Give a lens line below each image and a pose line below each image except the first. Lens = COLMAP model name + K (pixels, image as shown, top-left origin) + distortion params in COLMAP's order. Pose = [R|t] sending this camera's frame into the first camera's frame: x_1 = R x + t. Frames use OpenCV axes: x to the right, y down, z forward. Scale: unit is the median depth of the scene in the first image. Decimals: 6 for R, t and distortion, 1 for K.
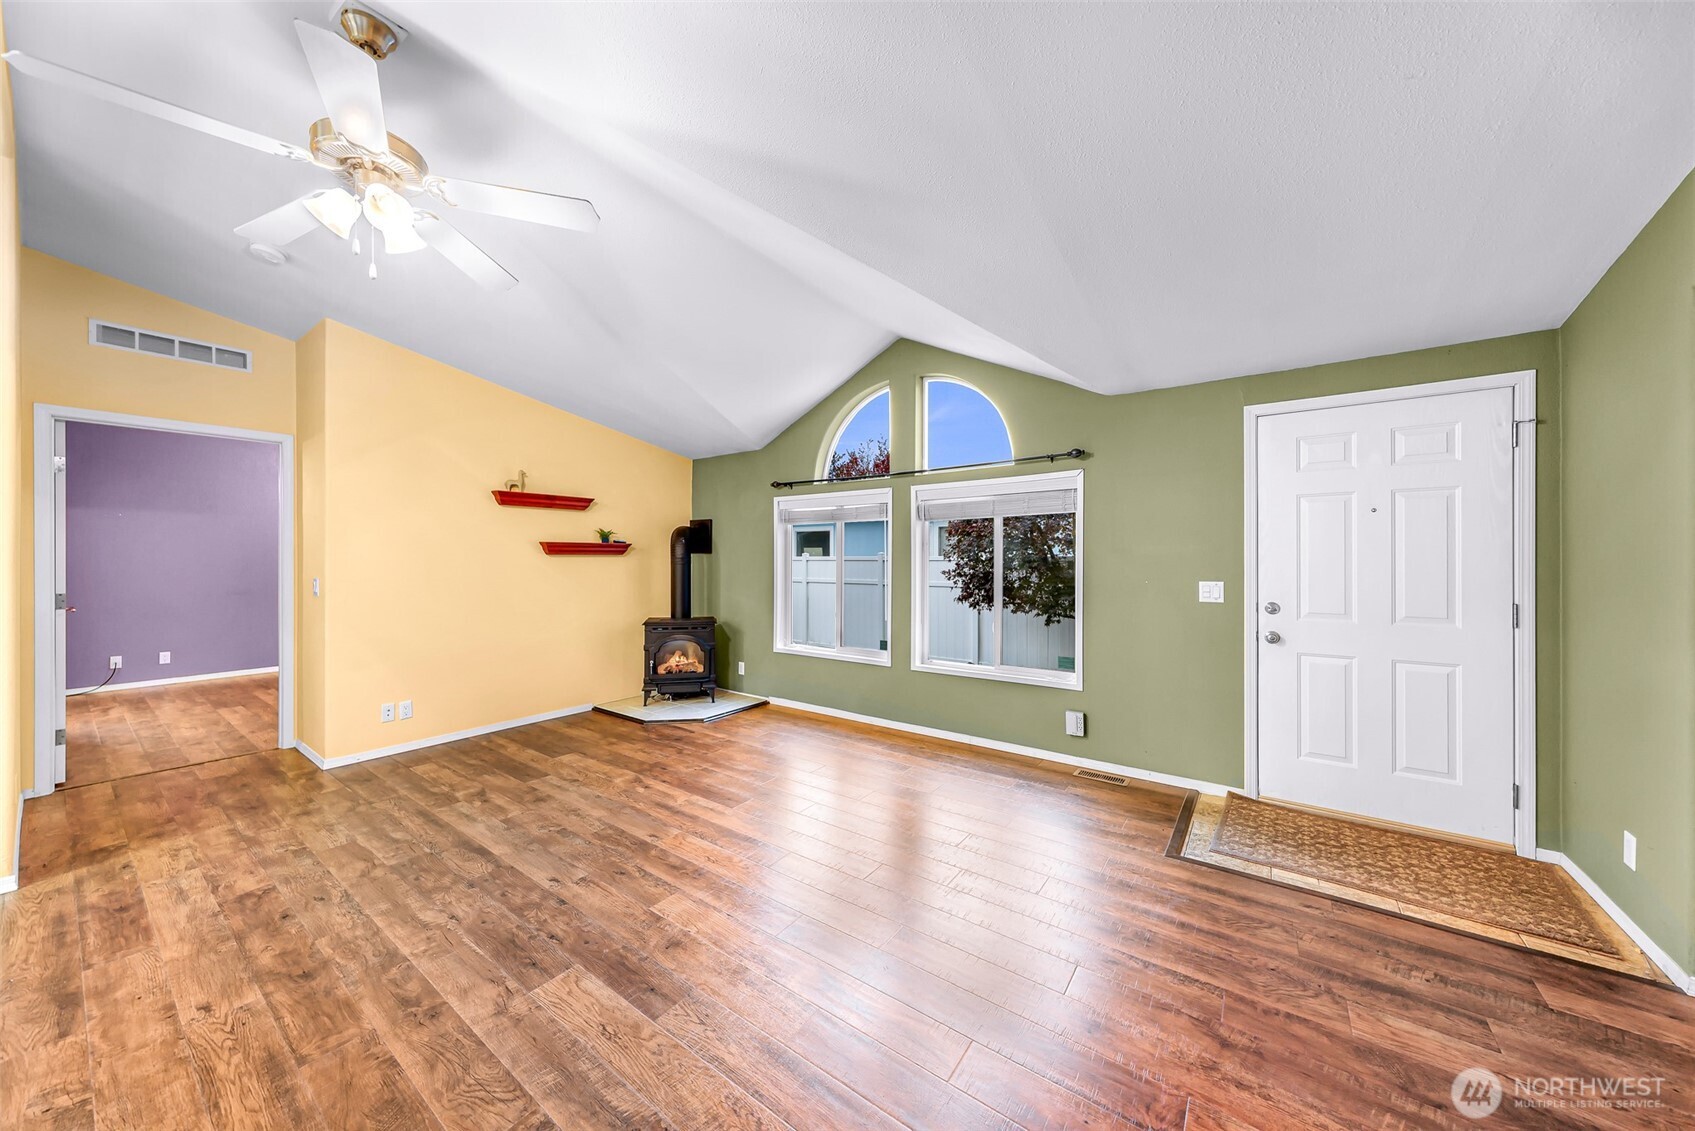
lens RADIAL K [[580.3, 0, 835.5], [0, 580.3, 560.3], [0, 0, 1]] dist [0.000346, 0.000251]
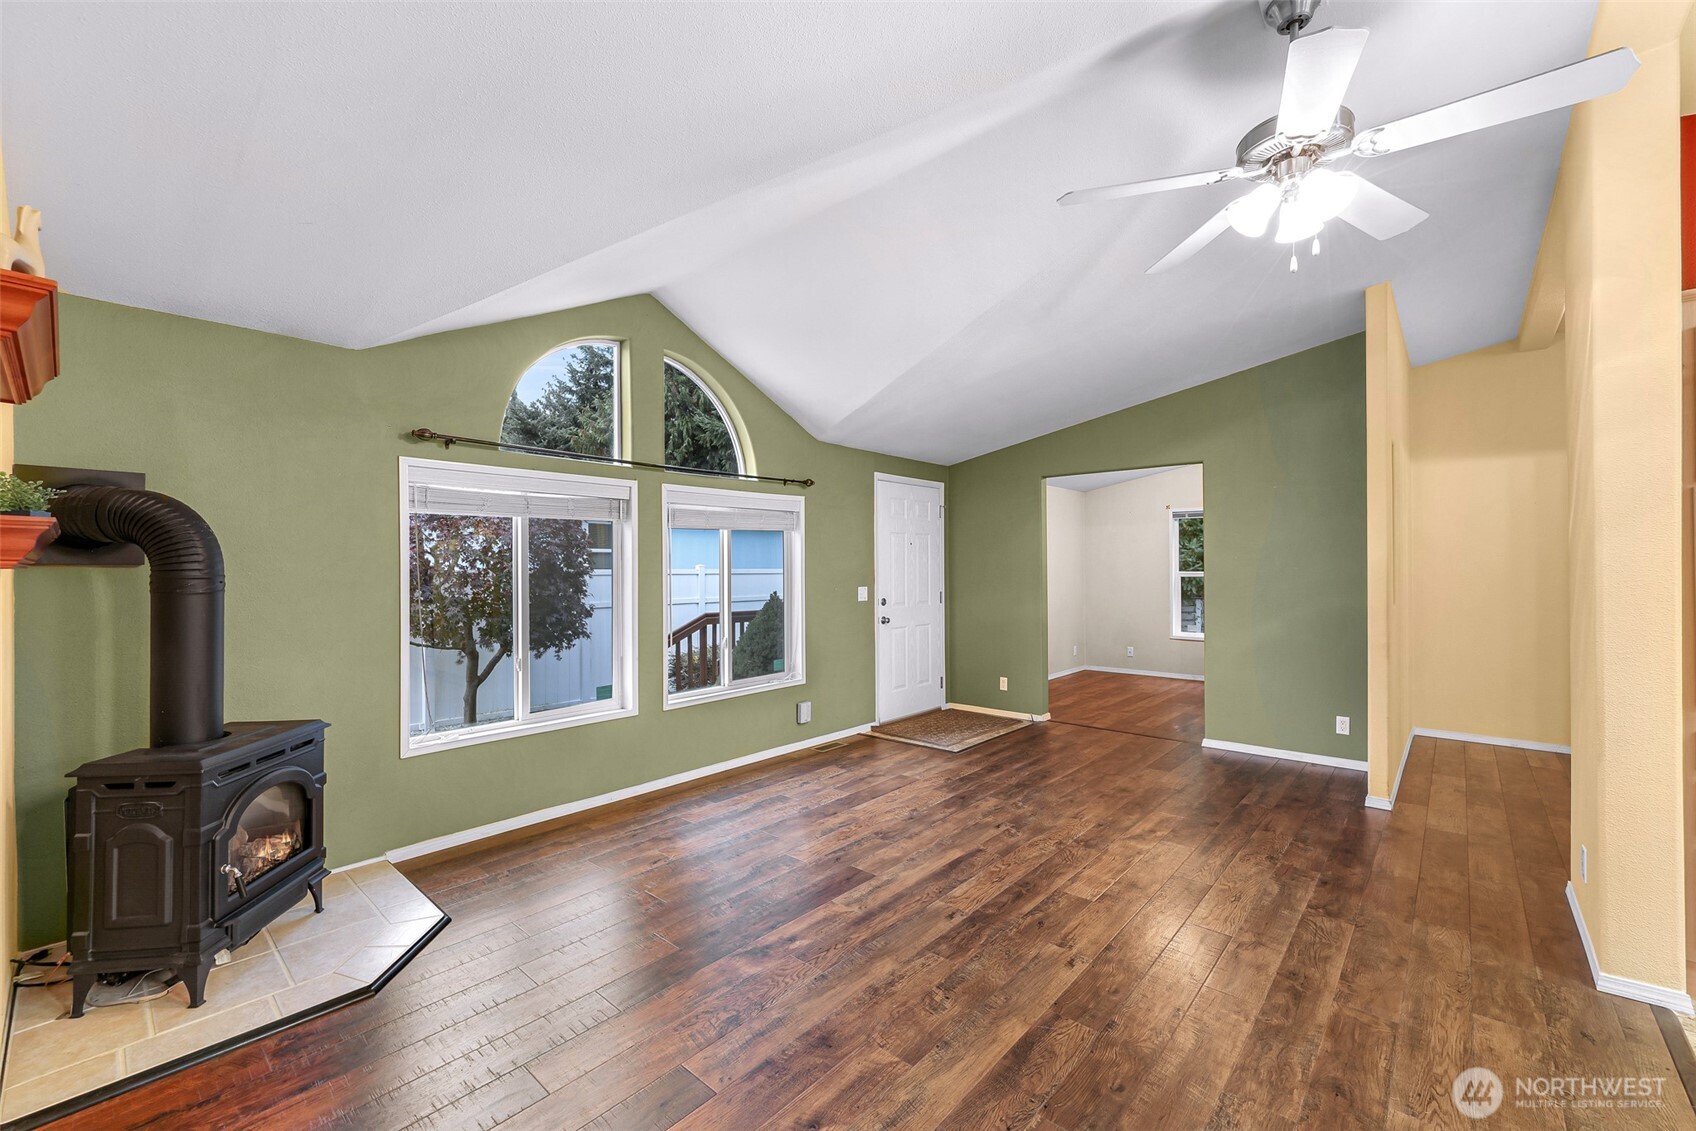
lens RADIAL K [[689.4, 0, 839.6], [0, 689.4, 564.0], [0, 0, 1]] dist [0.006134, 0.000070]
pose [[0.097238, 0.004623, 0.995250, -1.012308], [0.006574, 0.999964, -0.005287, -0.011207], [-0.995239, 0.007057, 0.097204, 0.827732]]
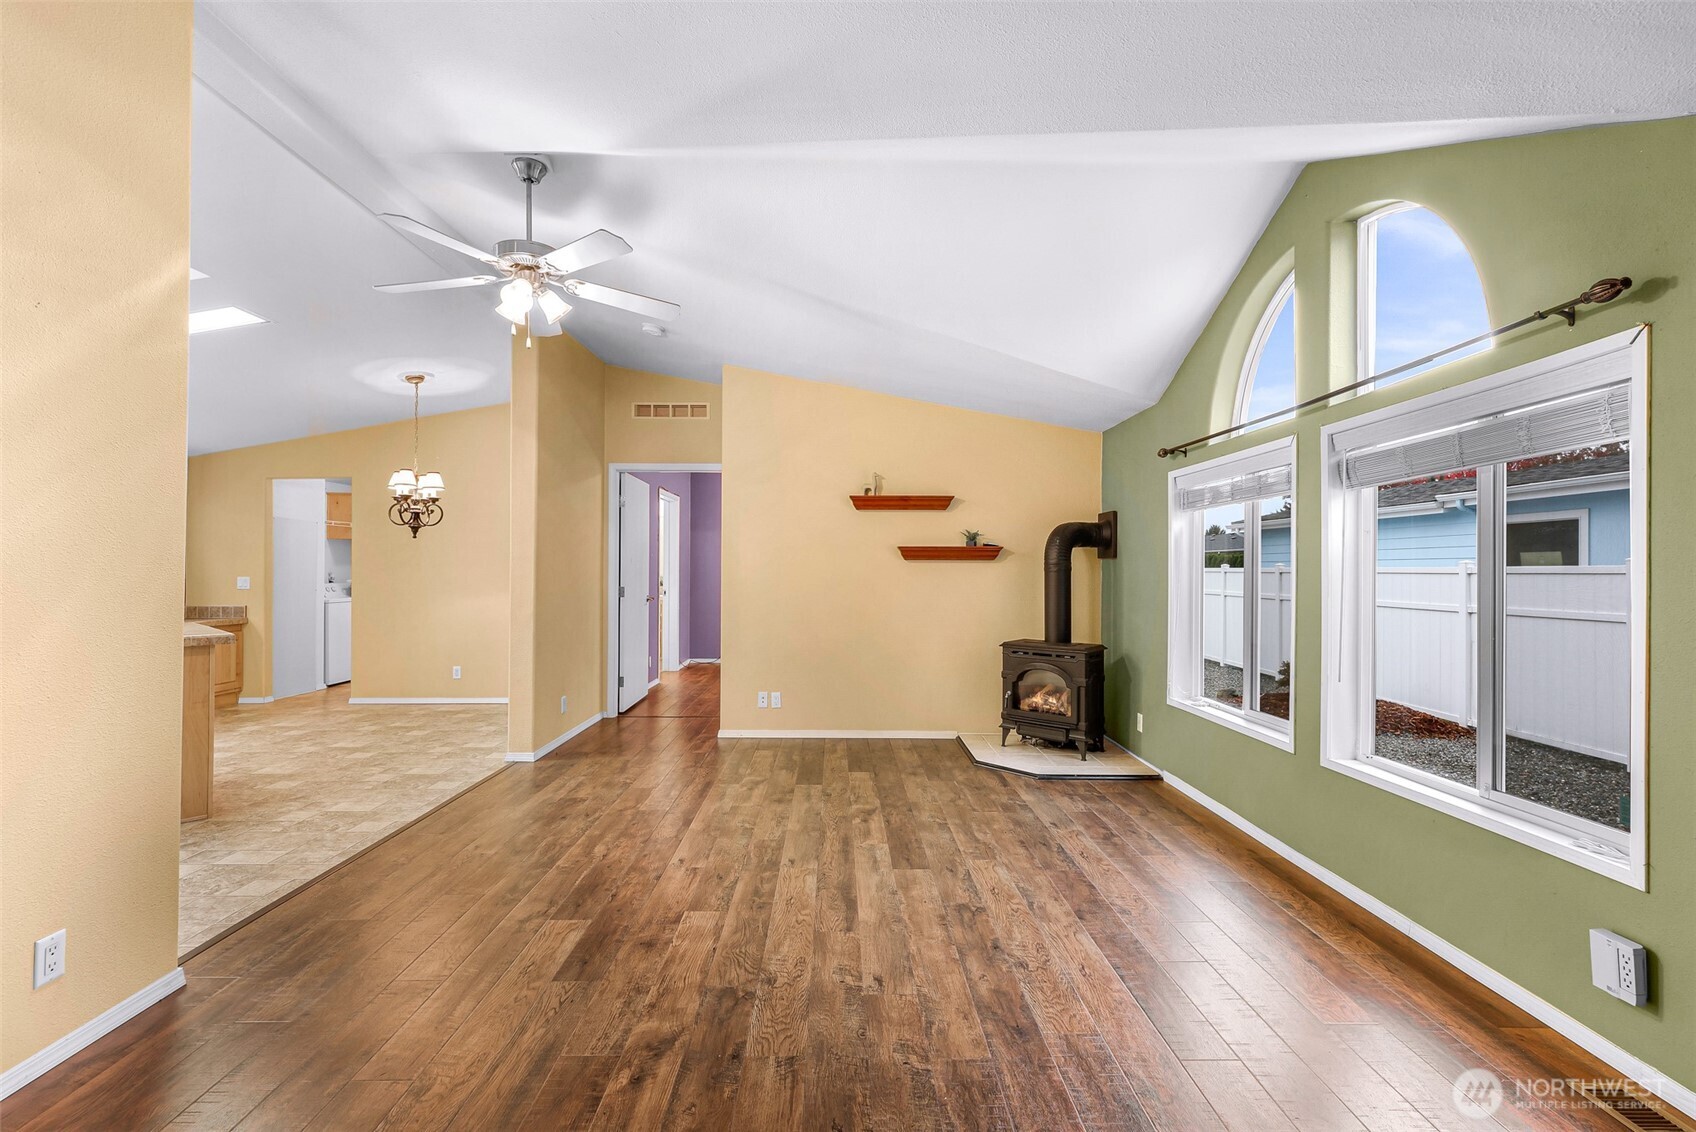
lens RADIAL K [[736.8, 0, 842.5], [0, 736.8, 569.2], [0, 0, 1]] dist [0.002277, 0.000337]
pose [[0.603401, 0.000092, -0.797438, 0.516269], [-0.007544, 0.999956, -0.005594, 0.015847], [0.797402, 0.009391, 0.603375, 0.280606]]
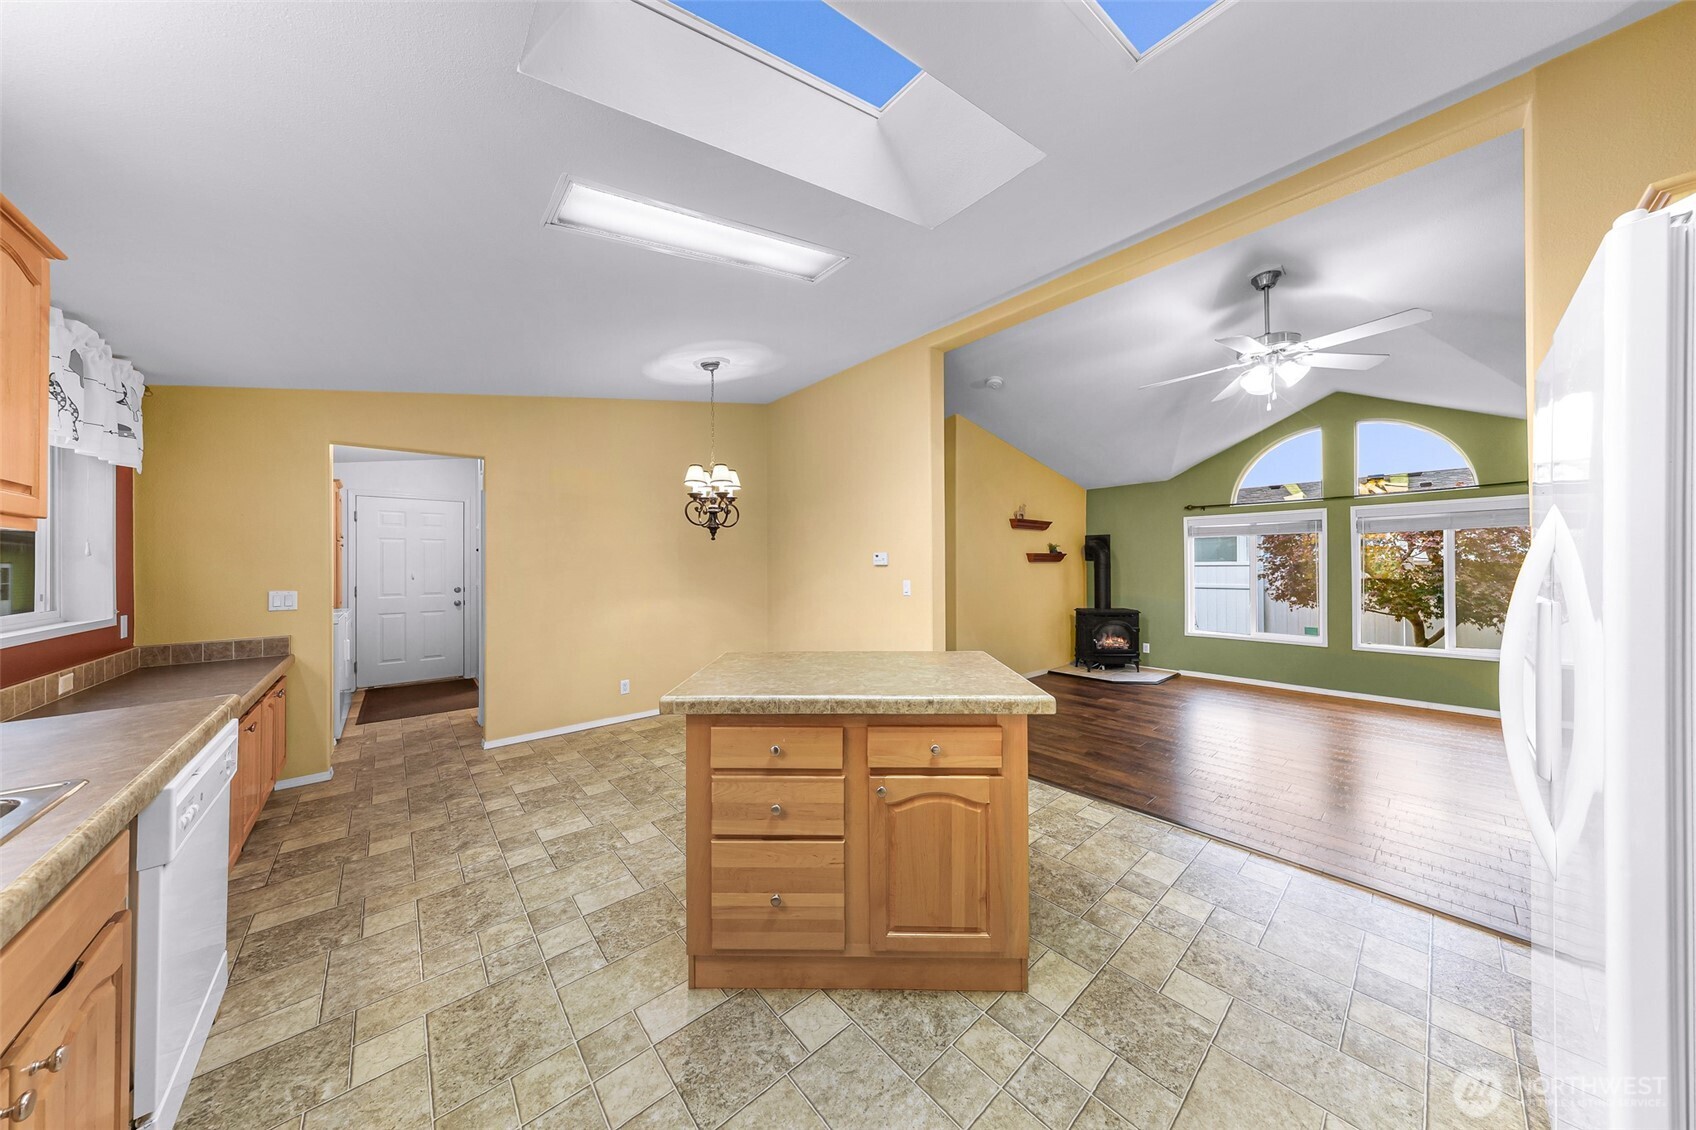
lens RADIAL K [[516.3, 0, 843.1], [0, 516.3, 562.4], [0, 0, 1]] dist [0.000517, 0.000011]
pose [[0.975131, -0.005616, -0.221558, -0.893594], [0.003996, 0.999962, -0.007757, -0.001058], [0.221593, 0.006679, 0.975116, -0.459952]]
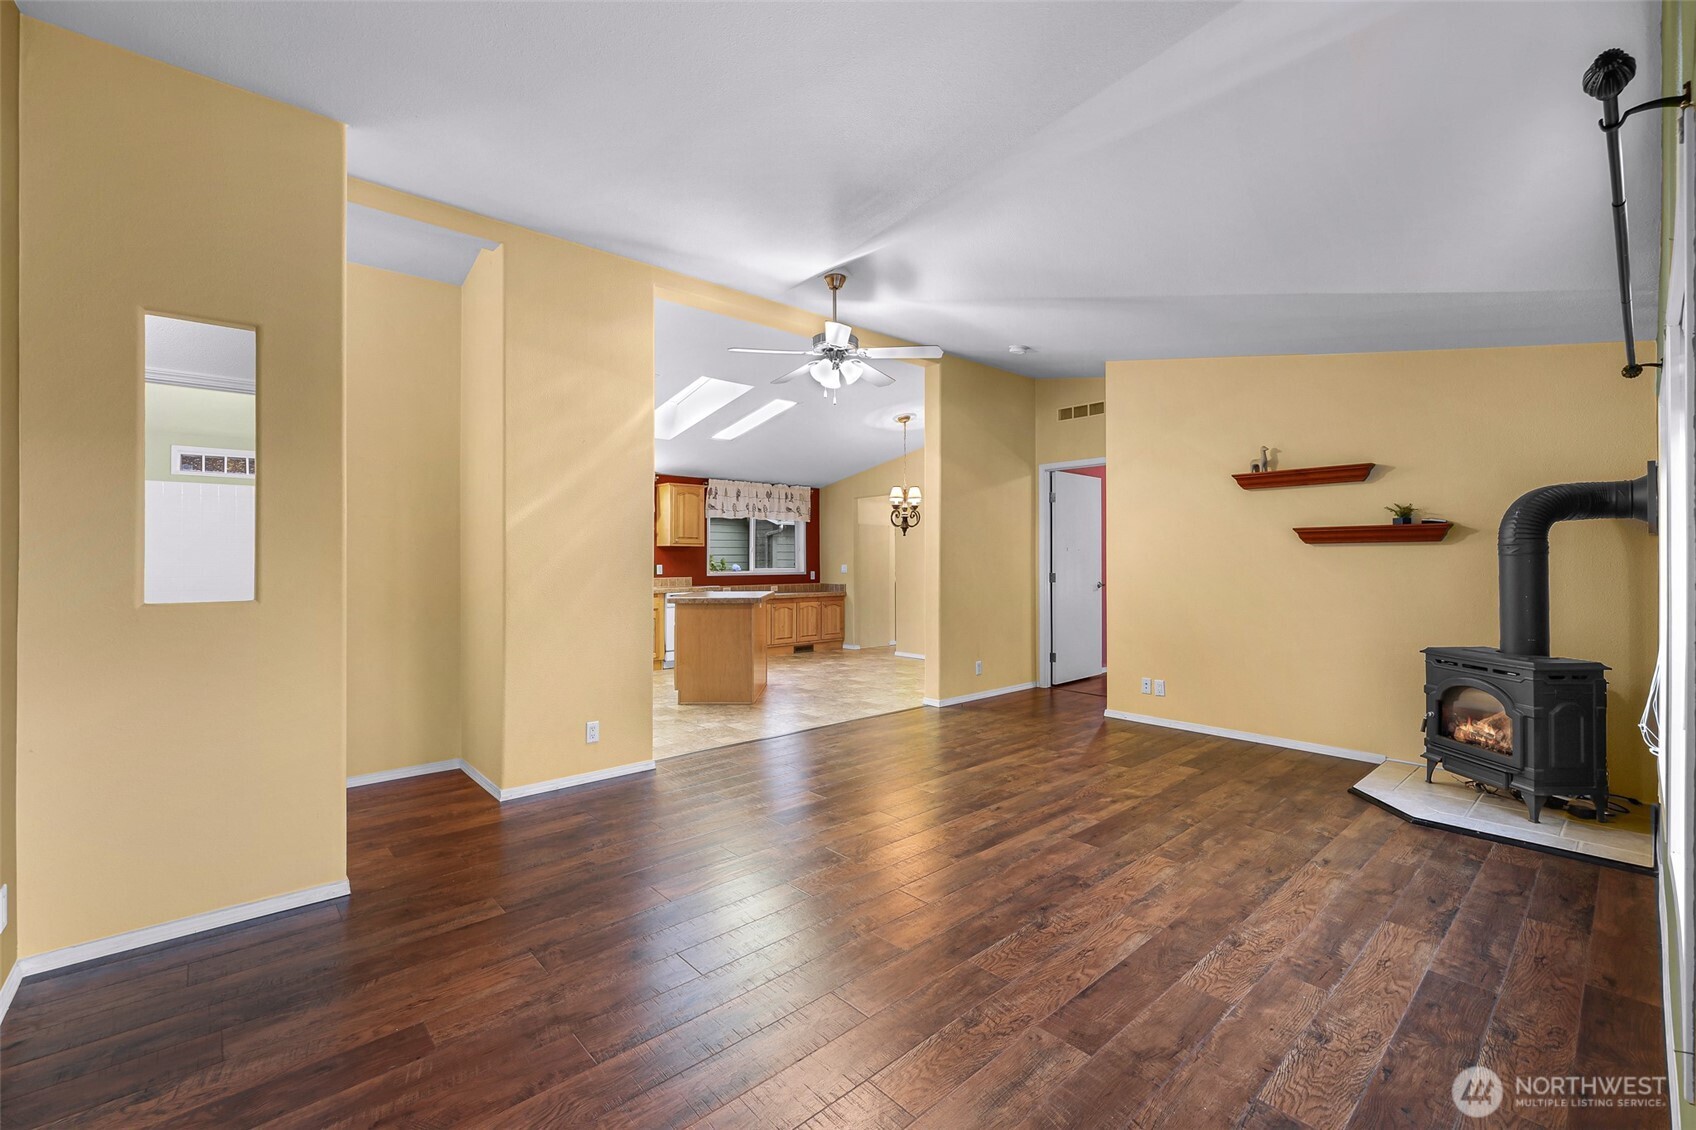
lens RADIAL K [[711.8, 0, 848.0], [0, 711.8, 565.0], [0, 0, 1]] dist [0.002027, 0.000029]
pose [[-0.195016, 0.006233, -0.980780, 0.787599], [-0.002404, 0.999974, 0.006833, 0.018763], [0.980797, 0.003690, -0.194996, 0.768967]]
